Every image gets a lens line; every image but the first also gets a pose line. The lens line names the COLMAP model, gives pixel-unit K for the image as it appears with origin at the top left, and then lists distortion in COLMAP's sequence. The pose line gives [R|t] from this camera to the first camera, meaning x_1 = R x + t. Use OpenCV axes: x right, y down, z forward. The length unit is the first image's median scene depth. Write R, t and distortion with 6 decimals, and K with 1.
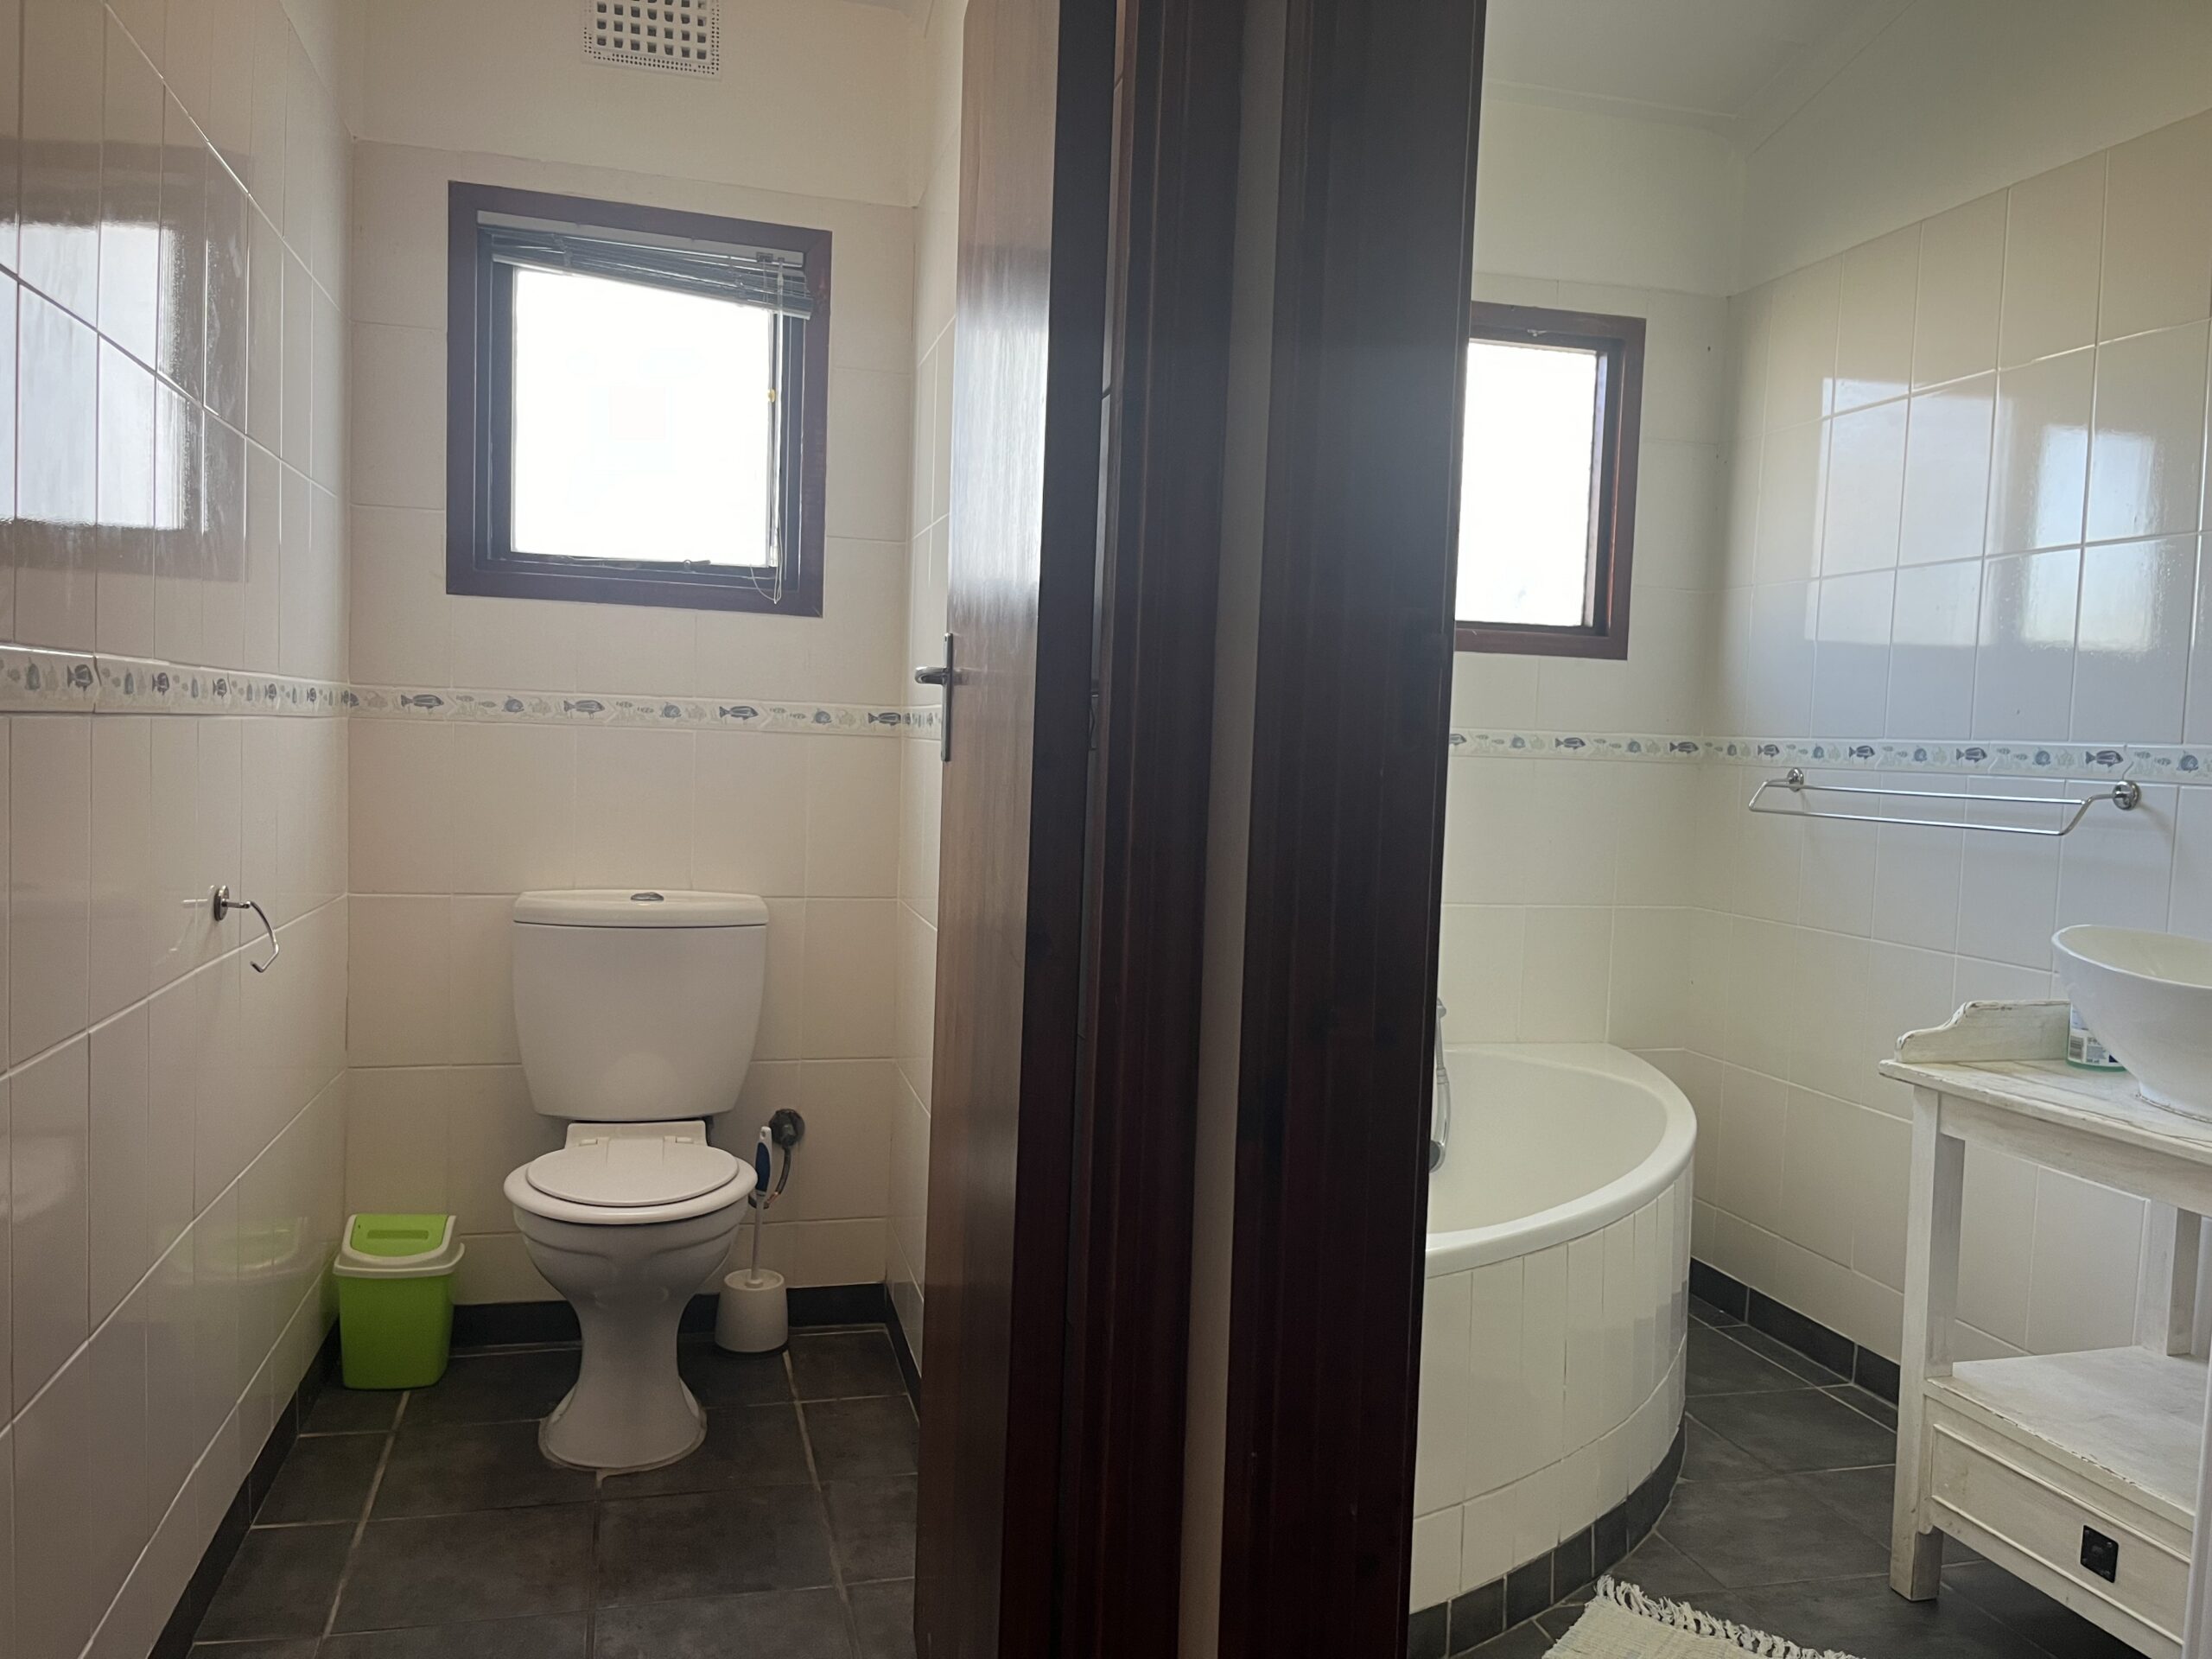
lens RADIAL K [[1677.8, 0, 1095.8], [0, 1677.8, 836.3], [0, 0, 1]] dist [0.057972, -0.069886]
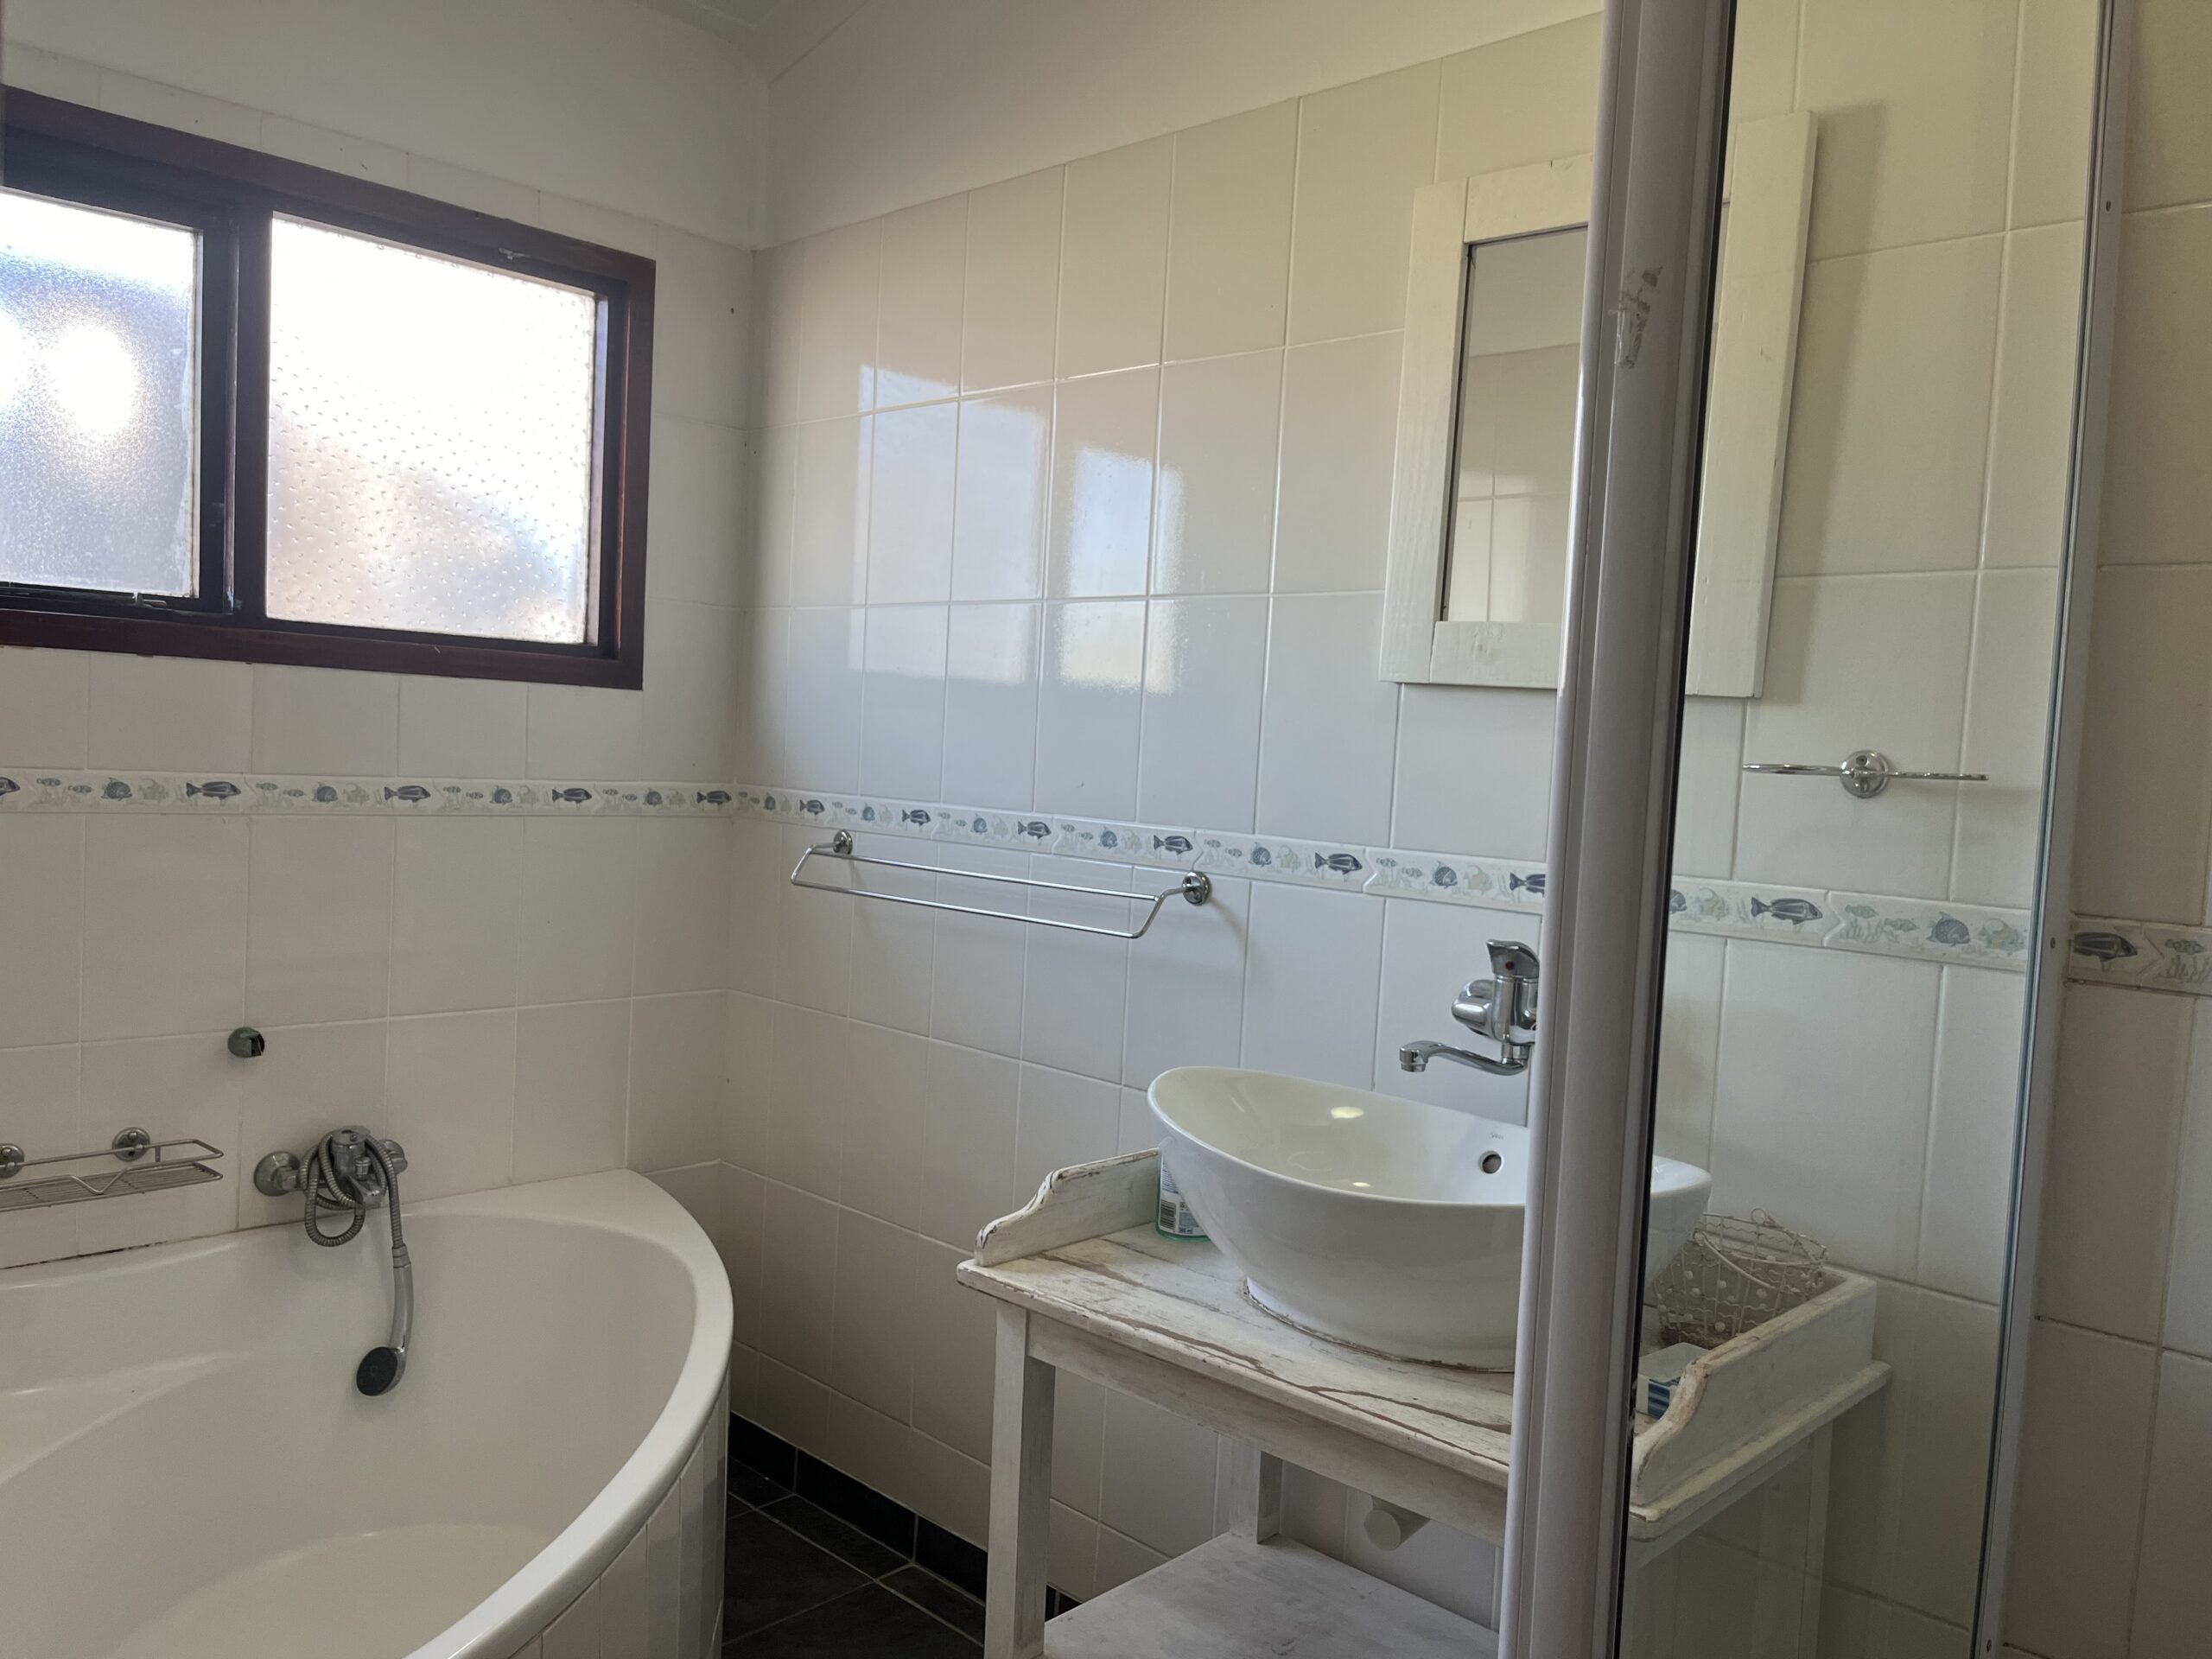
lens RADIAL K [[1677.8, 0, 1111.7], [0, 1677.8, 841.2], [0, 0, 1]] dist [0.057972, -0.069886]
pose [[0.847414, -0.024449, 0.530369, 0.089653], [0.011223, 0.999541, 0.028145, -0.060168], [-0.530814, -0.017898, 0.847299, 0.235552]]
